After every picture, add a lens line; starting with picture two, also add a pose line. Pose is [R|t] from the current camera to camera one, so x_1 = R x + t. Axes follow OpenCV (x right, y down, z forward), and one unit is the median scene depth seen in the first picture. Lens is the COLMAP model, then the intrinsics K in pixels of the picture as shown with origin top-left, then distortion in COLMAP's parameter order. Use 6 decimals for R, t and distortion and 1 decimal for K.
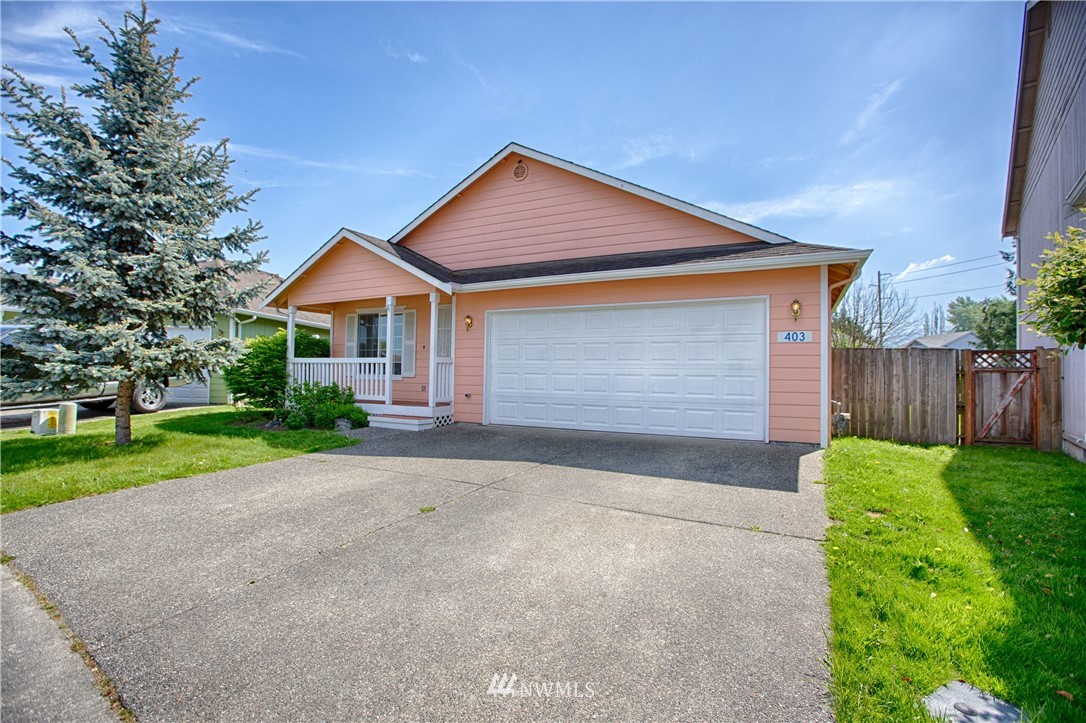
lens RADIAL K [[499.9, 0, 543.0], [0, 499.9, 361.5], [0, 0, 1]] dist [-0.040419, 0.000195]
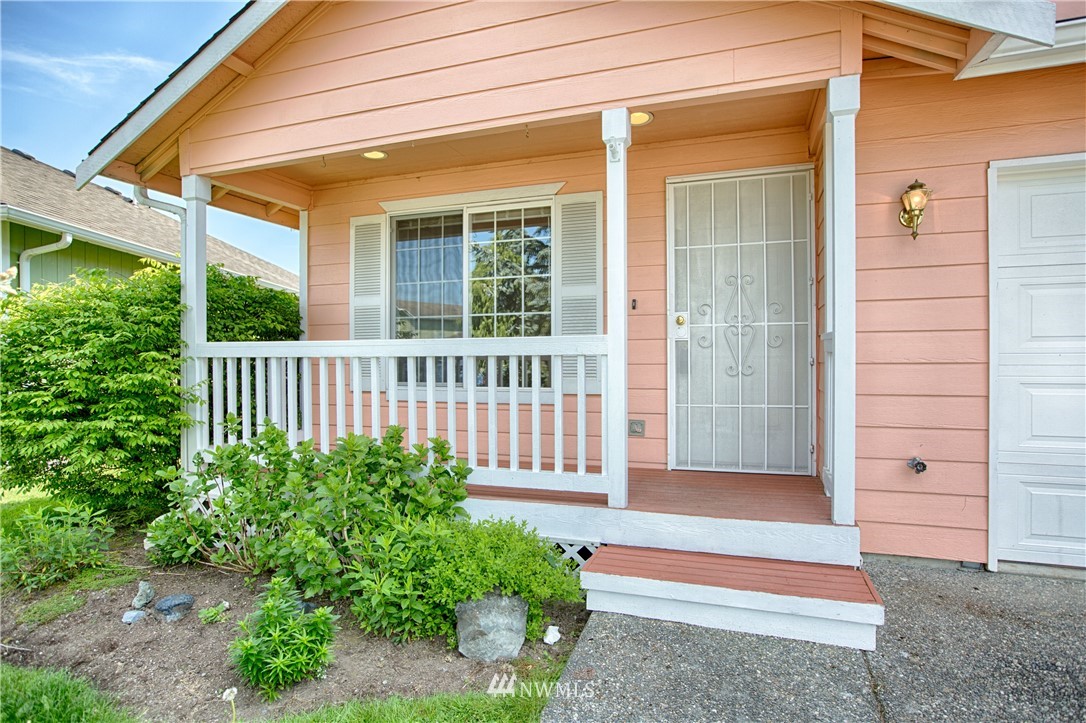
lens RADIAL K [[593.5, 0, 543.0], [0, 593.5, 361.5], [0, 0, 1]] dist [-0.030383, 0.000557]
pose [[0.988883, -0.019593, 0.147397, -0.434765], [0.014986, 0.999366, 0.032298, -0.005441], [-0.147936, -0.029730, 0.988550, 0.748337]]
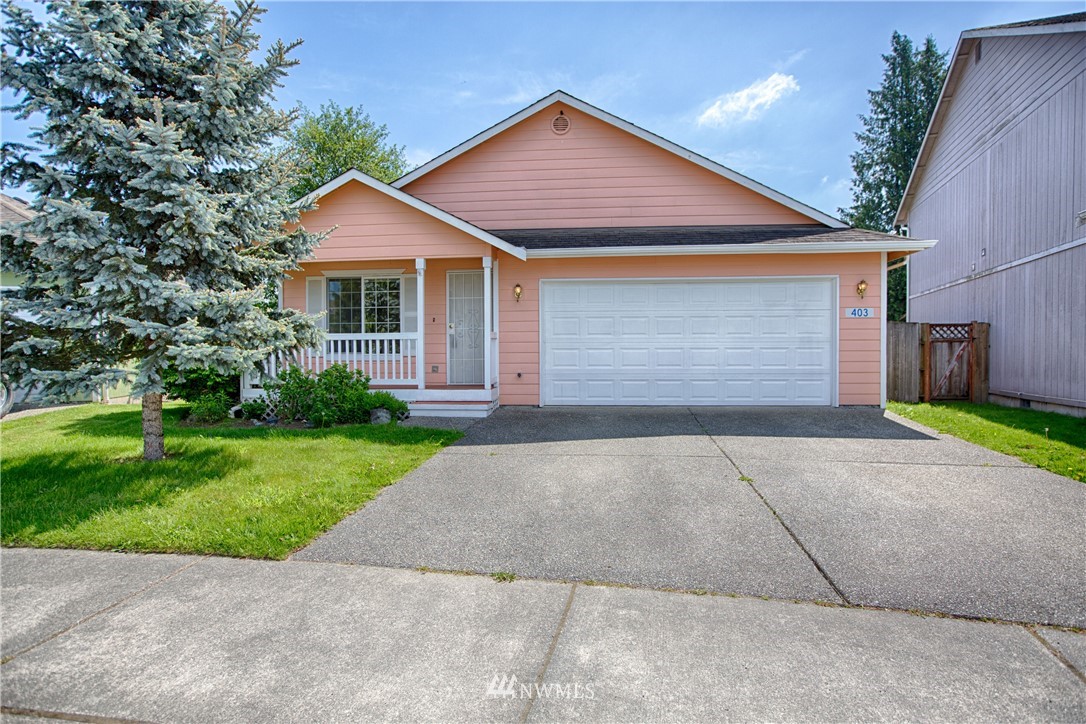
lens RADIAL K [[593.5, 0, 543.0], [0, 593.5, 362.0], [0, 0, 1]] dist [-0.030383, 0.000557]
pose [[0.926937, -0.025055, 0.374380, -0.537800], [0.007618, 0.998819, 0.047983, -0.005627], [-0.375140, -0.041626, 0.926033, 0.009713]]
